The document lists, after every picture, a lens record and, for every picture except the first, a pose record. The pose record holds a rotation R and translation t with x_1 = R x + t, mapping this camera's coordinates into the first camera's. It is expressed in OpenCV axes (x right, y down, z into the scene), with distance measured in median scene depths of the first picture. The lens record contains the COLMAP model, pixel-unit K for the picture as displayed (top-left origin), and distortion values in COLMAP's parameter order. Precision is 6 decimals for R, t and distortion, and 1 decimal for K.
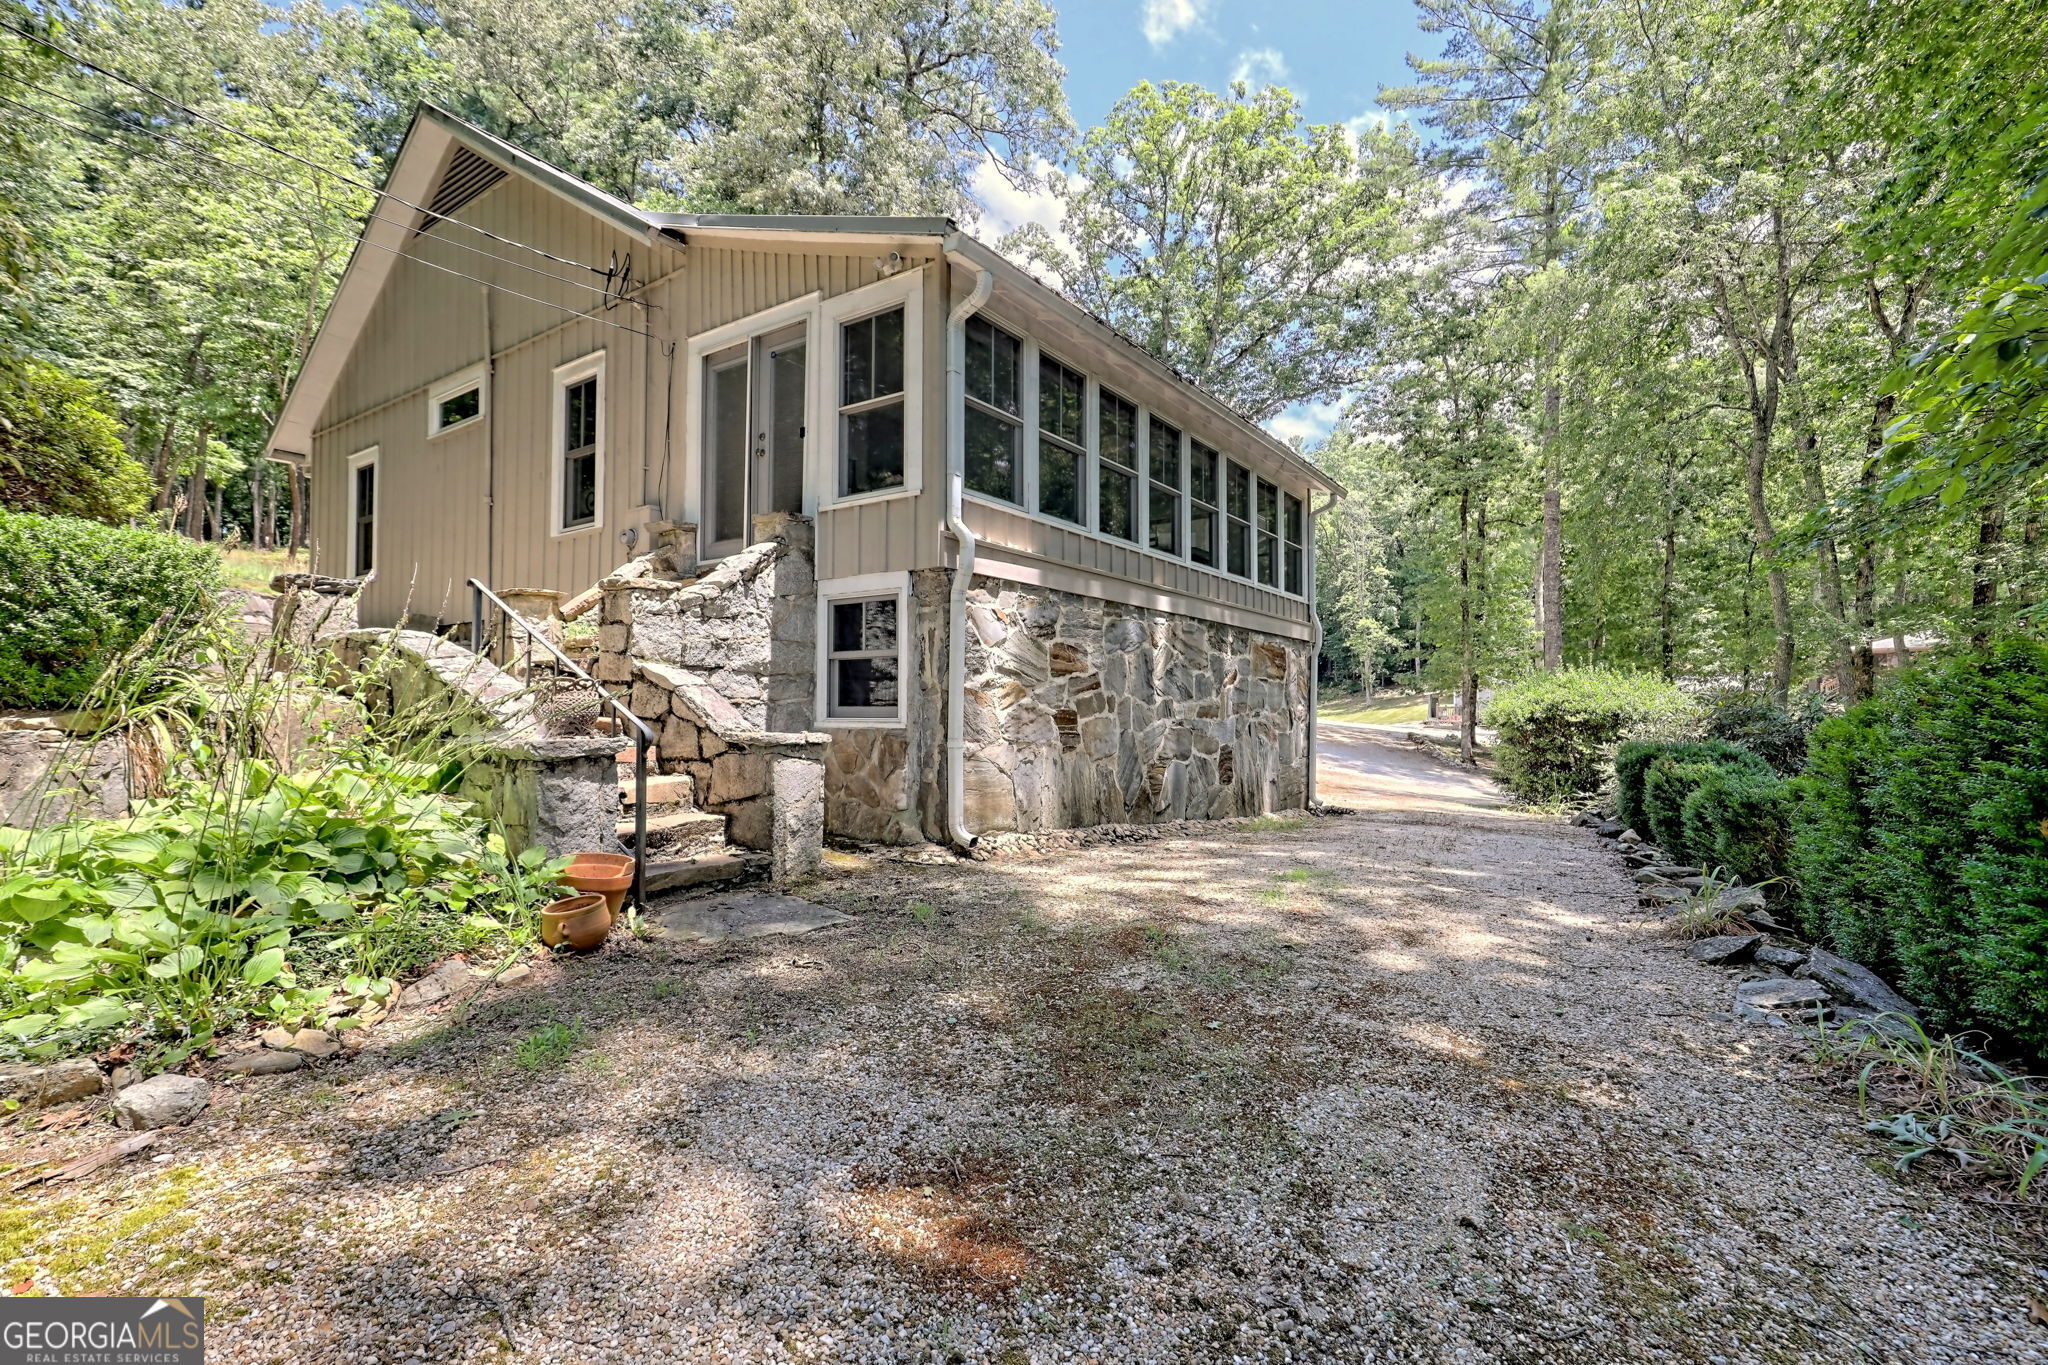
lens RADIAL K [[930.0, 0, 1024.0], [0, 930.0, 682.5], [0, 0, 1]] dist [0.002979, 0.000360]
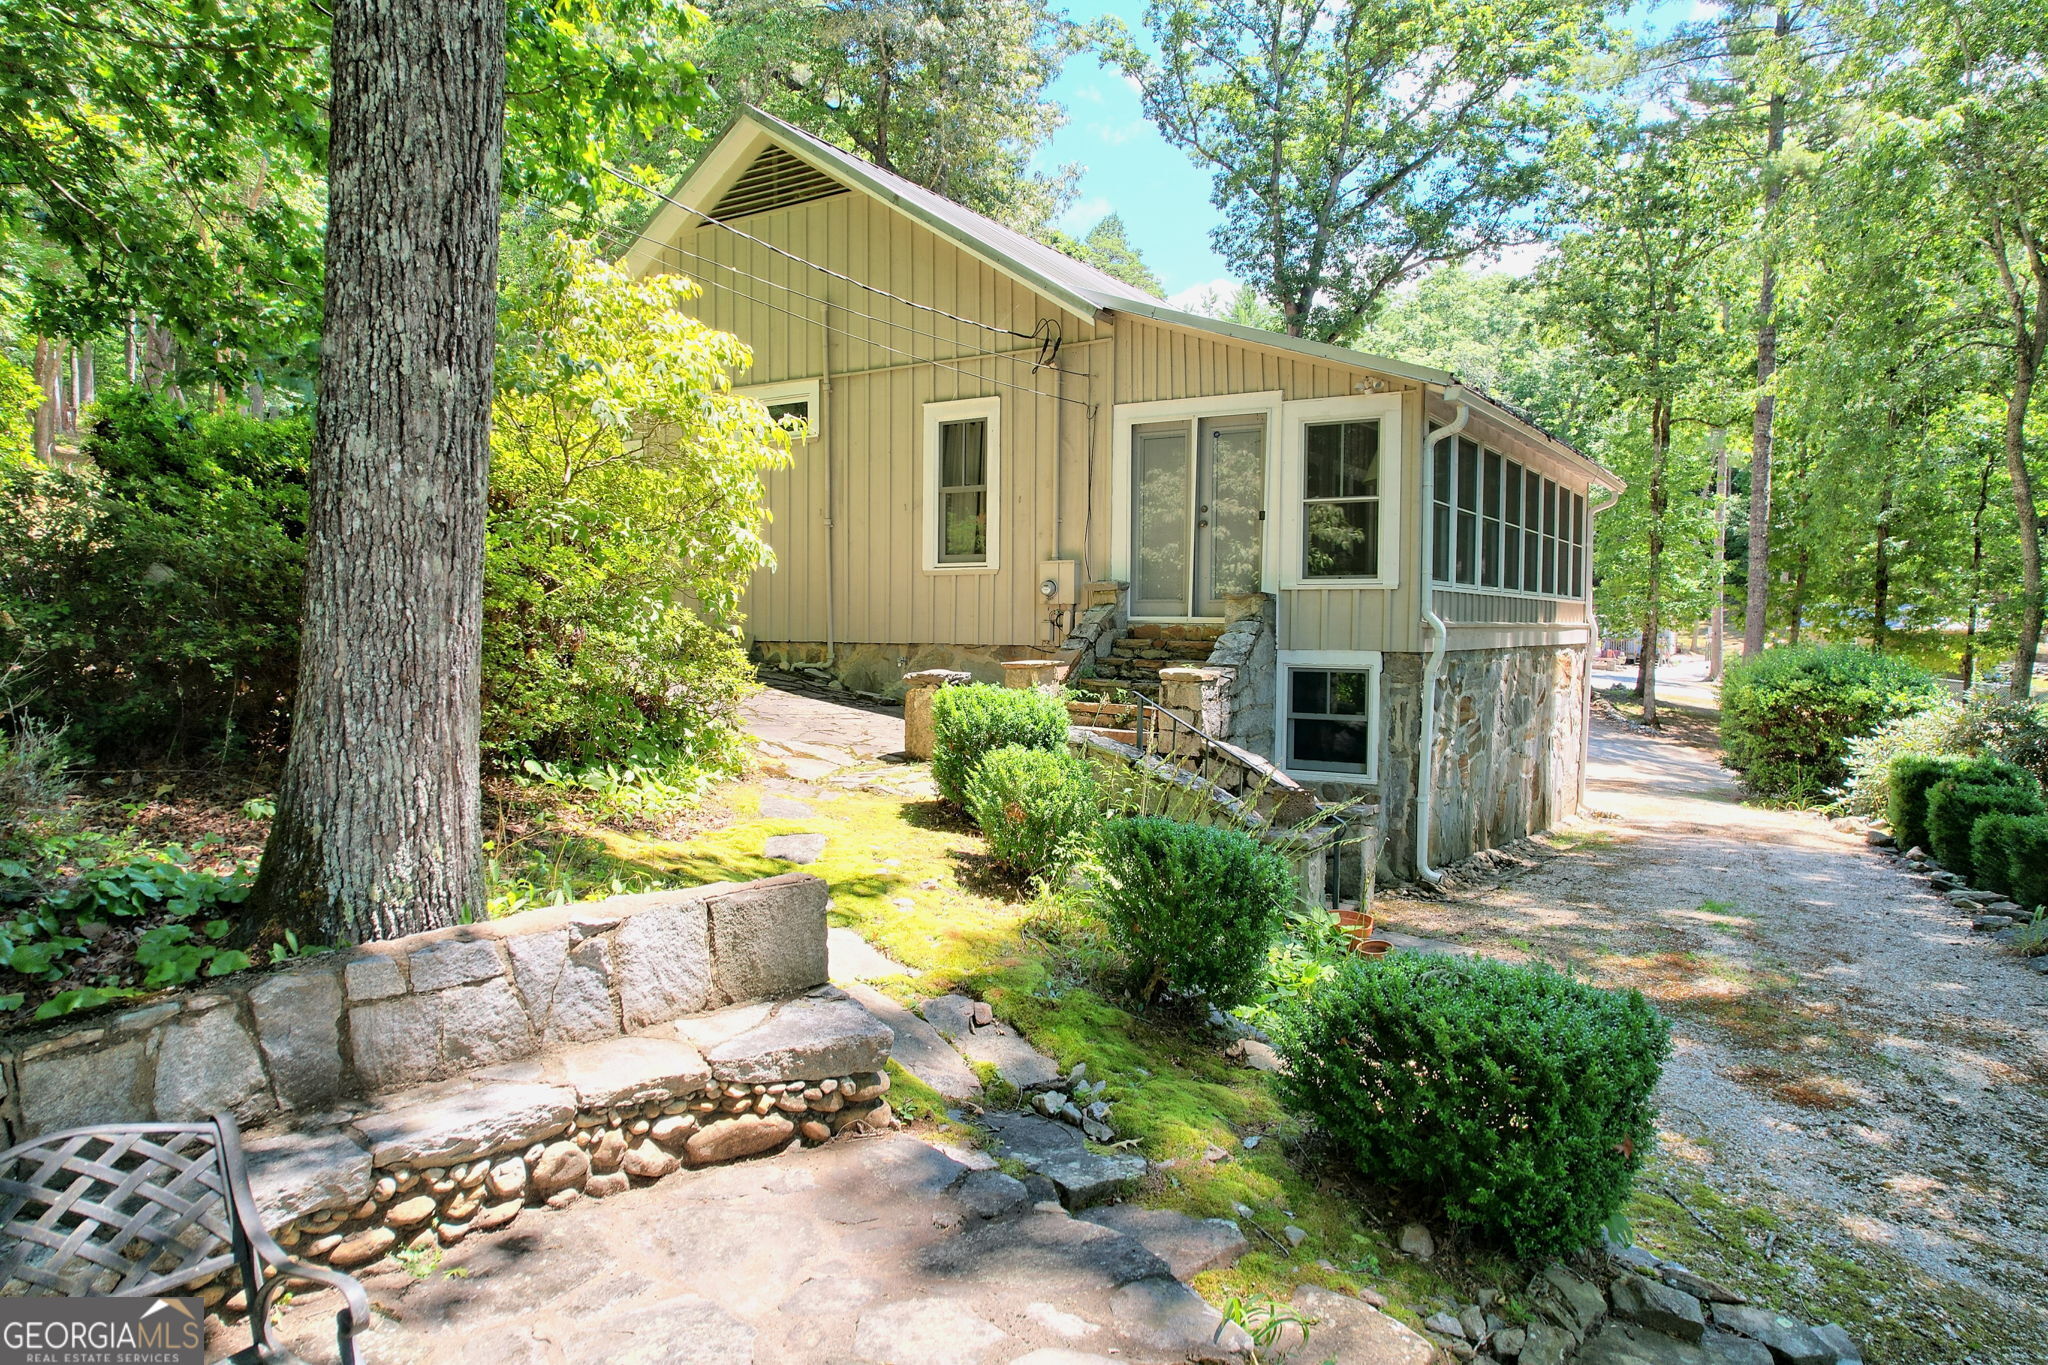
lens RADIAL K [[1307.5, 0, 1024.0], [0, 1307.5, 682.5], [0, 0, 1]] dist [-0.081475, 0.073569]
pose [[0.999374, 0.002914, 0.035264, -0.600274], [-0.005680, 0.996890, 0.078605, -0.196771], [-0.034925, -0.078756, 0.996282, -0.595009]]
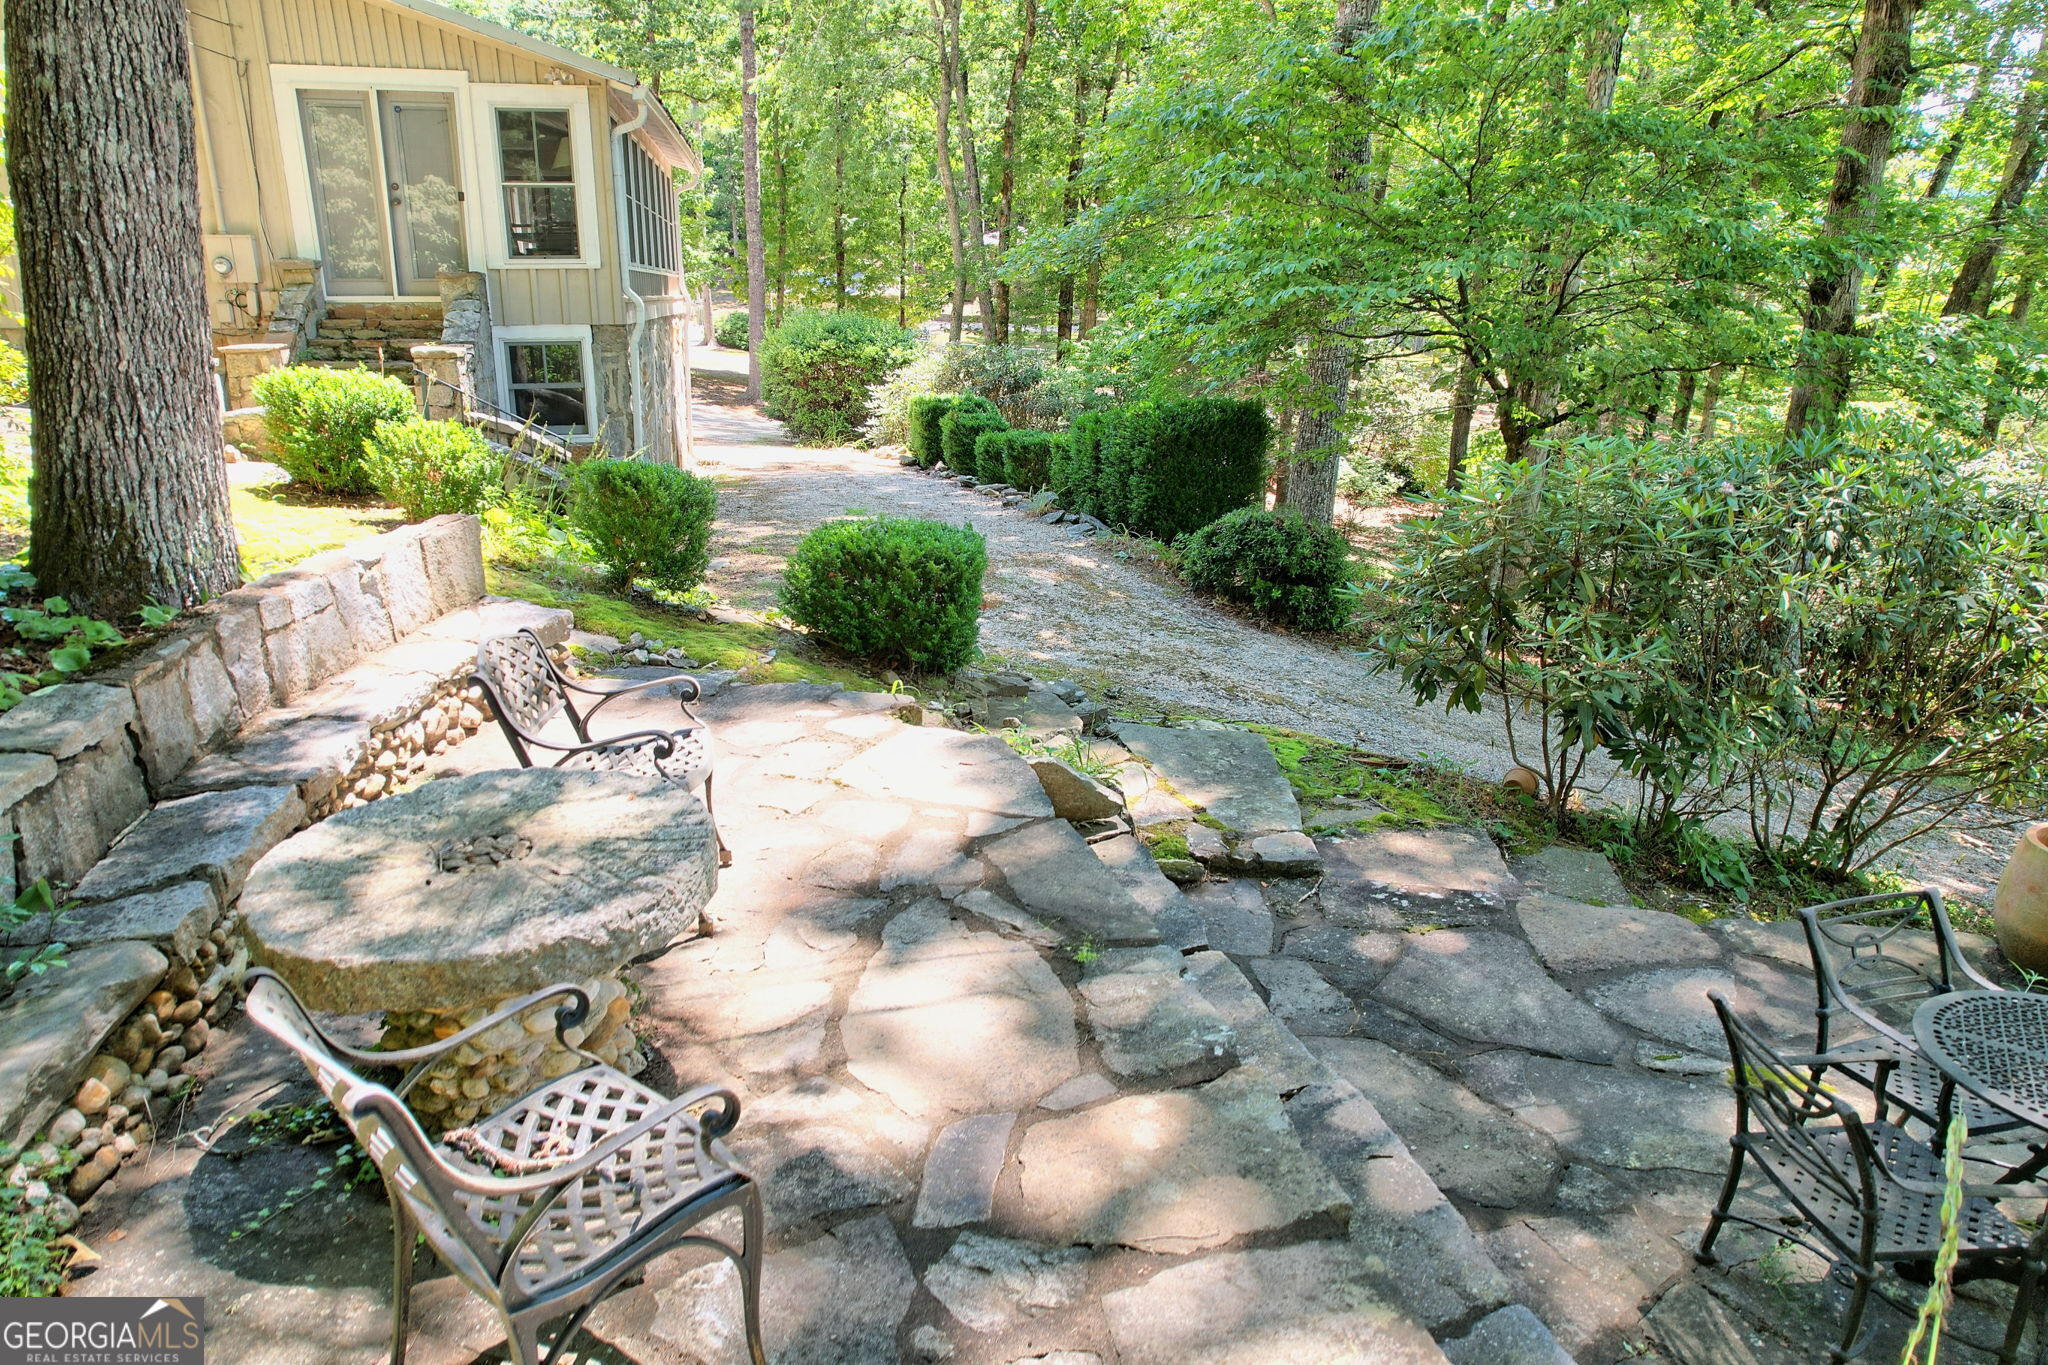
lens RADIAL K [[1307.5, 0, 1024.0], [0, 1307.5, 682.5], [0, 0, 1]] dist [-0.081475, 0.073569]
pose [[0.708507, -0.201110, 0.676442, -0.994632], [-0.026104, 0.950410, 0.309903, -0.212263], [-0.705221, -0.237226, 0.668122, -0.779483]]
